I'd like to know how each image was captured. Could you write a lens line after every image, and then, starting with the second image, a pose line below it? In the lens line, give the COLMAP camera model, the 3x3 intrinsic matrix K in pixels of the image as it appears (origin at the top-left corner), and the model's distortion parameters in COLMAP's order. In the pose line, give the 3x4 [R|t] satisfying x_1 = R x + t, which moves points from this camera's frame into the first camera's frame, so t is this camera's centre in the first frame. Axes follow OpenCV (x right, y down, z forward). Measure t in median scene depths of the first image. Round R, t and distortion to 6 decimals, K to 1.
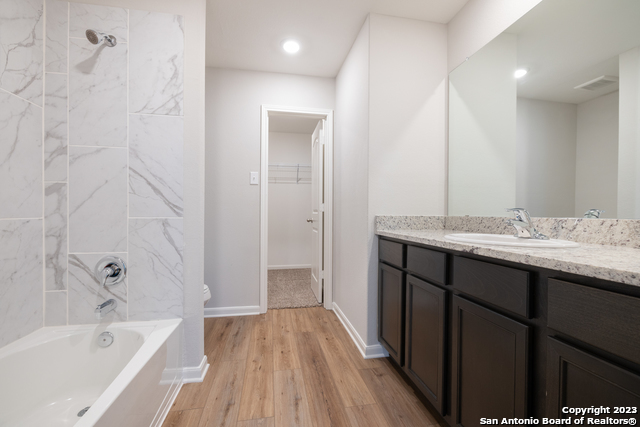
lens RADIAL K [[271.8, 0, 320.0], [0, 271.8, 213.5], [0, 0, 1]] dist [0.000571, 0.000046]
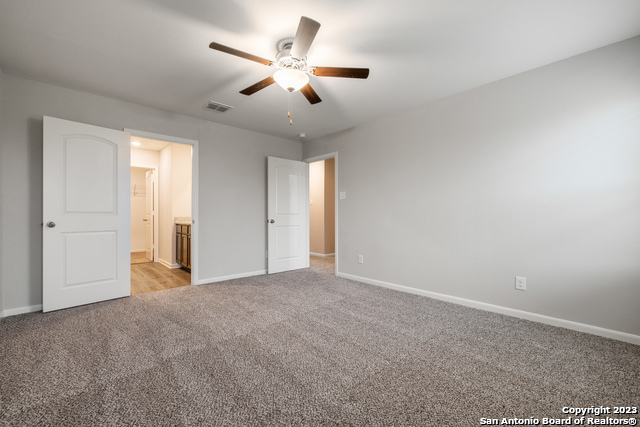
lens RADIAL K [[271.8, 0, 320.0], [0, 271.8, 213.5], [0, 0, 1]] dist [0.000571, 0.000046]
pose [[0.856673, -0.006522, 0.515818, 0.030312], [0.009679, 0.999947, -0.003432, 0.000419], [-0.515769, 0.007933, 0.856691, -1.365609]]
